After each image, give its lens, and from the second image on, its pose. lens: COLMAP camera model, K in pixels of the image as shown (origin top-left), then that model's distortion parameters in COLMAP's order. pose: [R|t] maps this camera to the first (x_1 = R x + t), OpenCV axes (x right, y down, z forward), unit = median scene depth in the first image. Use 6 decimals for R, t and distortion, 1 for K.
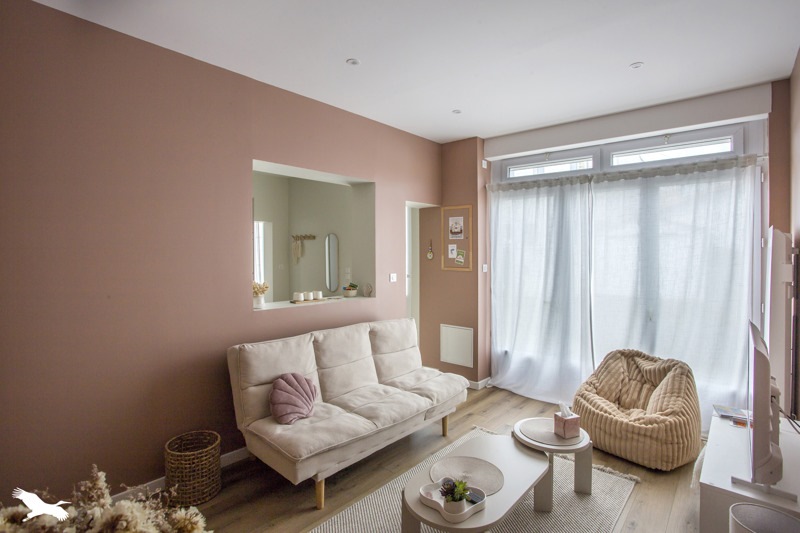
lens RADIAL K [[394.6, 0, 399.8], [0, 394.6, 256.3], [0, 0, 1]] dist [-0.075983, 0.035922]
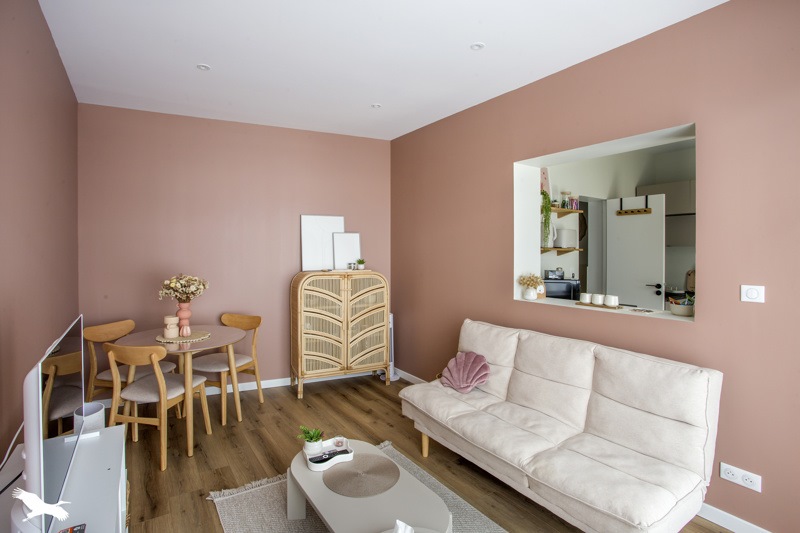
lens RADIAL K [[394.6, 0, 399.8], [0, 394.6, 256.3], [0, 0, 1]] dist [-0.075983, 0.035922]
pose [[-0.238211, 0.009046, -0.971171, 0.808098], [-0.009352, 0.999889, 0.011607, 0.006637], [0.971168, 0.011847, -0.238100, 0.978560]]
